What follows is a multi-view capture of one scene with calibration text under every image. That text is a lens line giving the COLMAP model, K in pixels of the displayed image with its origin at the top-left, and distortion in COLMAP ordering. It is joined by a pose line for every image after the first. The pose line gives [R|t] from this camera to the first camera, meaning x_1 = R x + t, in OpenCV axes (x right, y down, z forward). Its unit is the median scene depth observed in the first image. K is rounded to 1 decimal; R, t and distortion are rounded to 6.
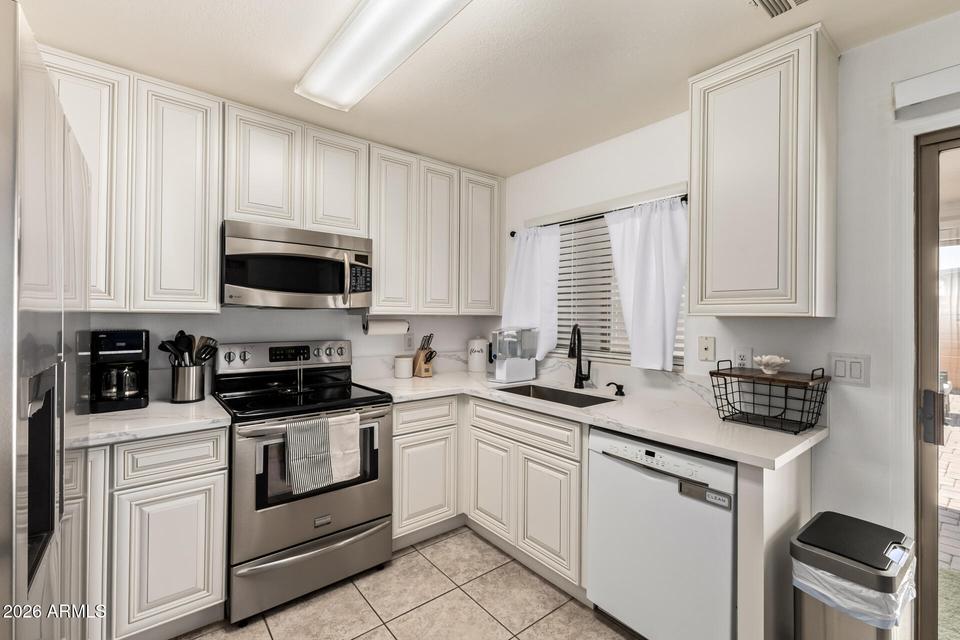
lens RADIAL K [[420.4, 0, 471.5], [0, 420.4, 304.3], [0, 0, 1]] dist [0.012543, -0.003211]
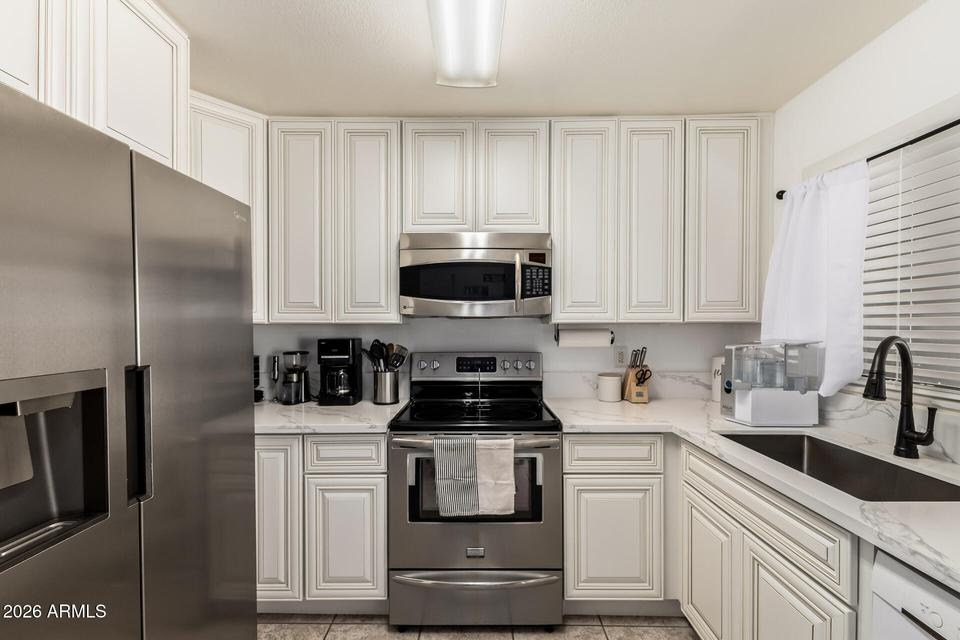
lens RADIAL K [[420.4, 0, 477.3], [0, 420.4, 325.5], [0, 0, 1]] dist [0.012543, -0.003211]
pose [[0.776524, -0.009554, -0.630016, 0.206792], [0.026049, 0.999517, 0.016949, 0.013244], [0.629549, -0.029573, 0.776398, 0.294601]]
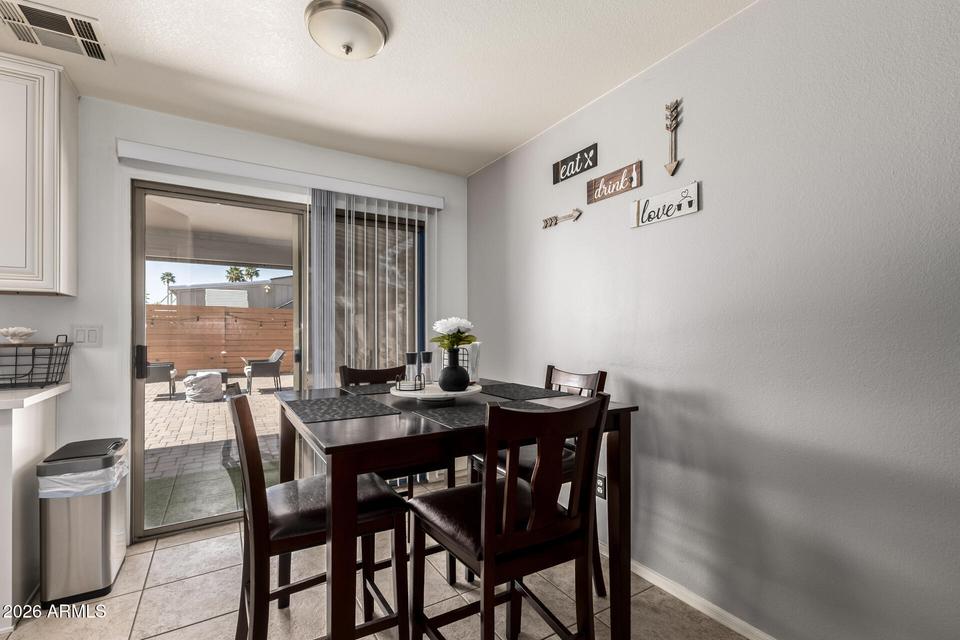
lens RADIAL K [[420.4, 0, 478.4], [0, 420.4, 329.2], [0, 0, 1]] dist [0.012543, -0.003211]
pose [[0.114390, -0.014355, 0.993332, -0.249256], [-0.017242, 0.999716, 0.016433, 0.072874], [-0.993286, -0.019007, 0.114110, -0.316881]]
